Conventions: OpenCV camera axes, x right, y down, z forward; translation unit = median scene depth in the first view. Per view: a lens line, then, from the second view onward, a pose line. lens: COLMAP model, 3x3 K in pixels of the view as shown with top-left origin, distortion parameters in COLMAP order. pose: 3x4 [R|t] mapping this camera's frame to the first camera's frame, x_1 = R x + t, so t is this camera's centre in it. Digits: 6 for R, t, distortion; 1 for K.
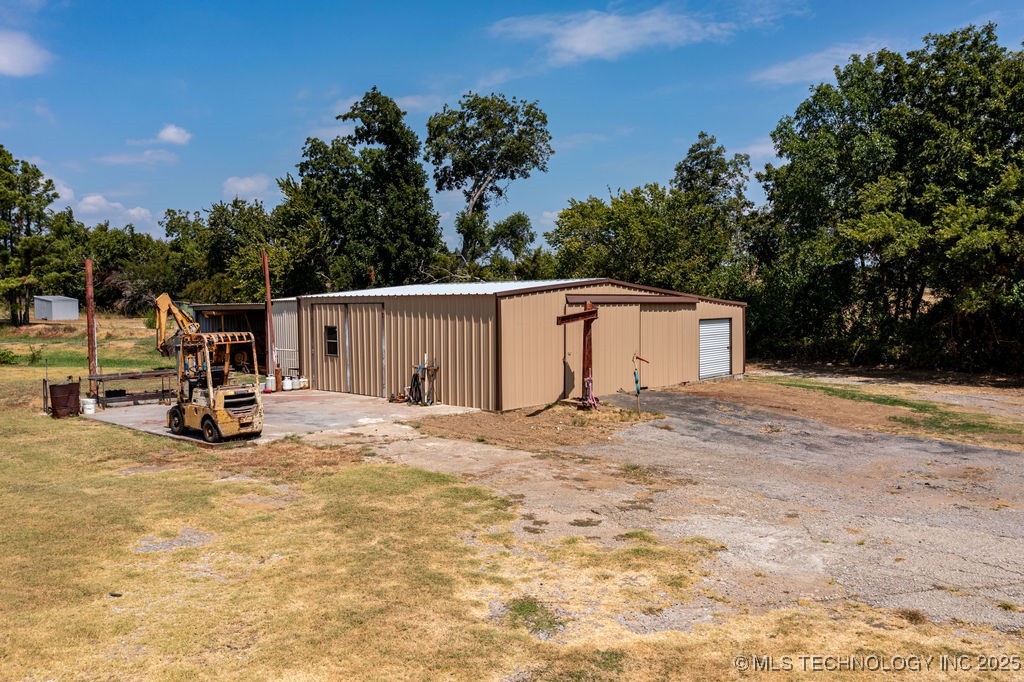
lens RADIAL K [[843.9, 0, 533.8], [0, 843.9, 337.2], [0, 0, 1]] dist [-0.009853, 0.006244]
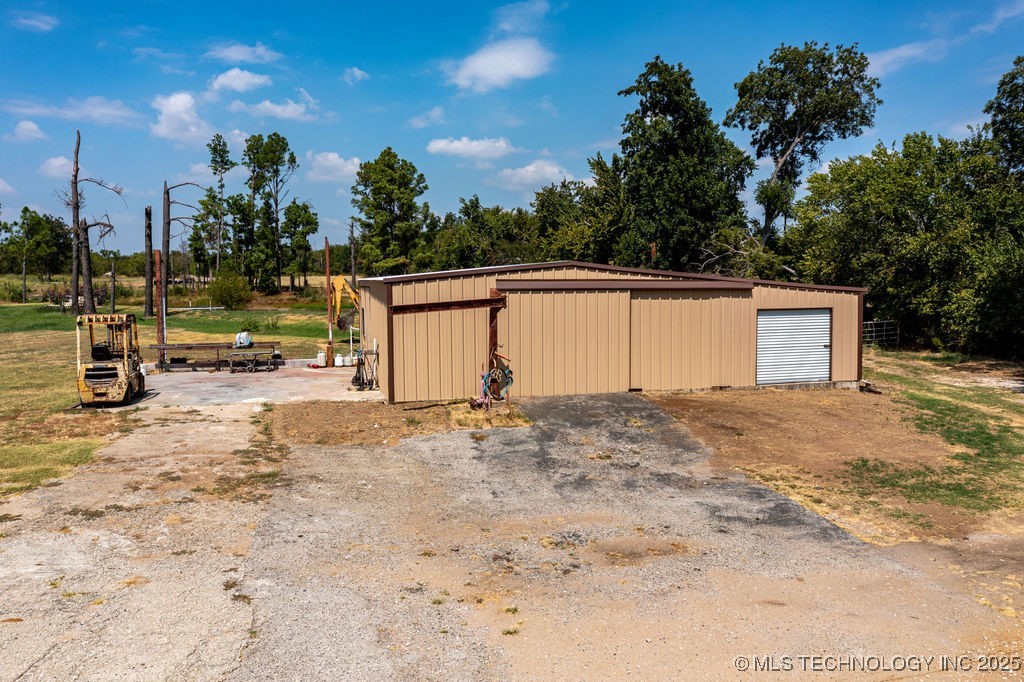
lens RADIAL K [[850.2, 0, 510.8], [0, 850.2, 326.8], [0, 0, 1]] dist [-0.008724, 0.001607]
pose [[0.823217, 0.035486, -0.566616, 0.431182], [-0.024906, 0.999341, 0.026402, -0.018883], [0.567180, -0.007623, 0.823559, 0.198407]]
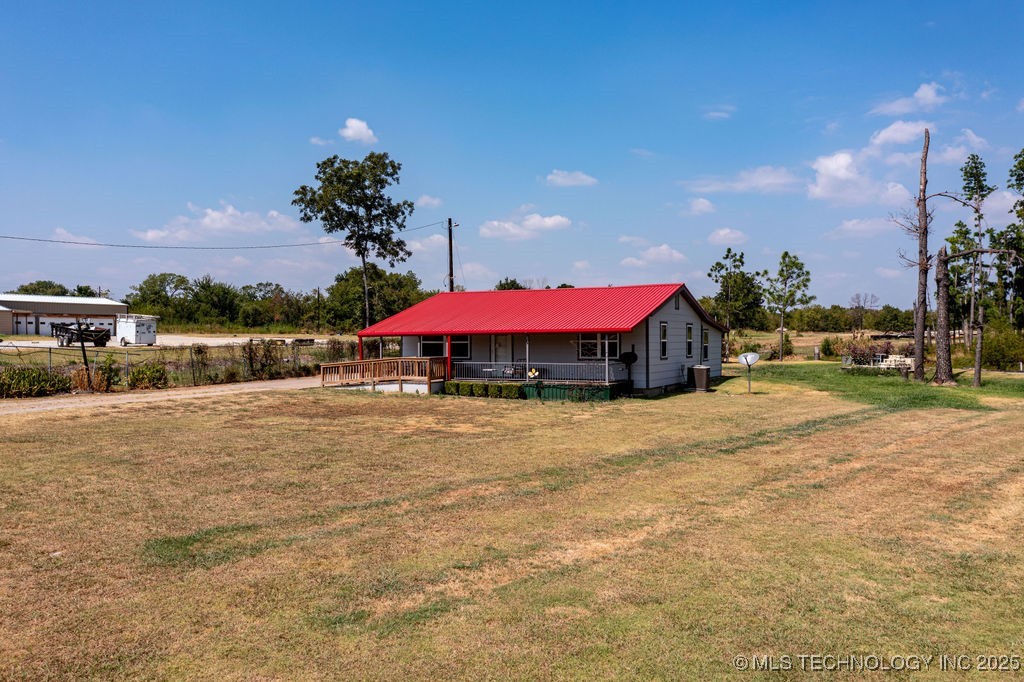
lens RADIAL K [[817.8, 0, 512.0], [0, 817.8, 341.0], [0, 0, 1]] dist [0.015755, 0.001960]
pose [[0.224788, 0.012551, -0.974327, -0.134745], [-0.038985, 0.999232, 0.003878, -0.017432], [0.973627, 0.037113, 0.225105, 0.285346]]
